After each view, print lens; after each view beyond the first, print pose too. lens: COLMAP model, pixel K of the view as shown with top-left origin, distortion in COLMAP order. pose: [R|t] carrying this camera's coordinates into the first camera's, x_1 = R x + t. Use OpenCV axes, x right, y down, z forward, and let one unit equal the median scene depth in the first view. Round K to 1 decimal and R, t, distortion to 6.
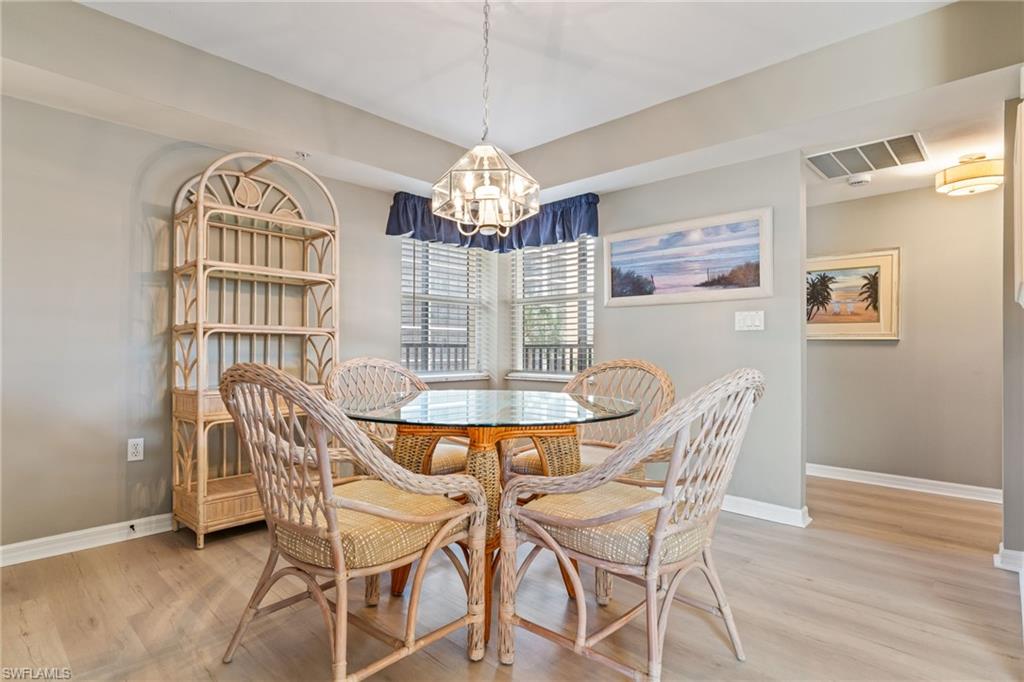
lens RADIAL K [[534.7, 0, 507.0], [0, 534.7, 345.2], [0, 0, 1]] dist [-0.001596, -0.000521]
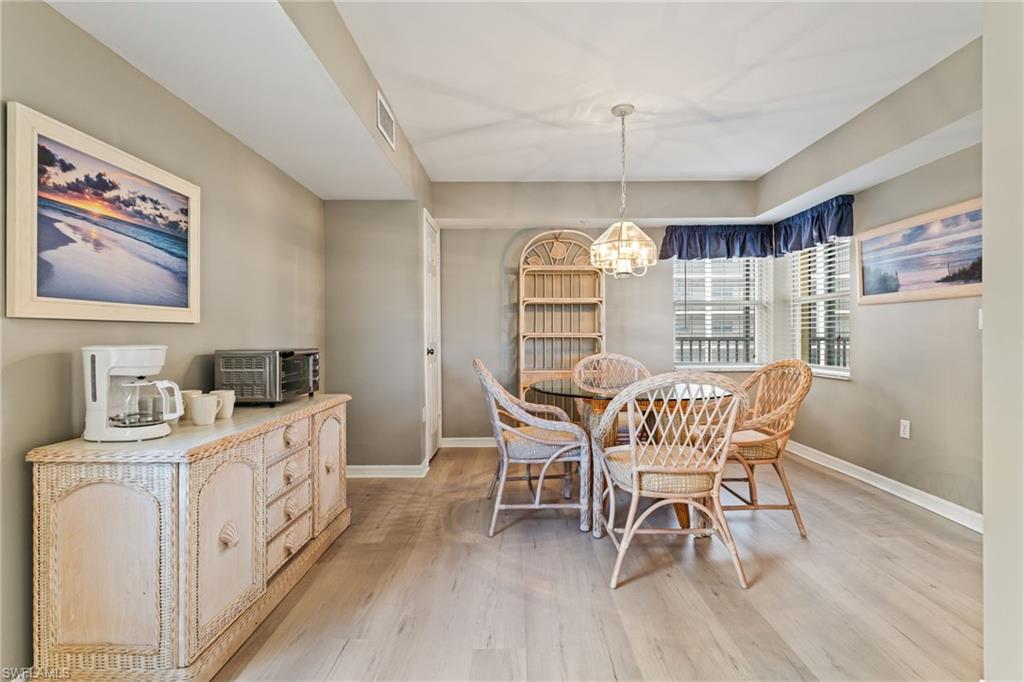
lens RADIAL K [[492.1, 0, 510.9], [0, 492.1, 337.8], [0, 0, 1]] dist [-0.002731, -0.000643]
pose [[0.690092, -0.003676, -0.723712, 0.451508], [0.013472, 0.999879, 0.007768, -0.028732], [0.723596, -0.015110, 0.690058, -0.132676]]
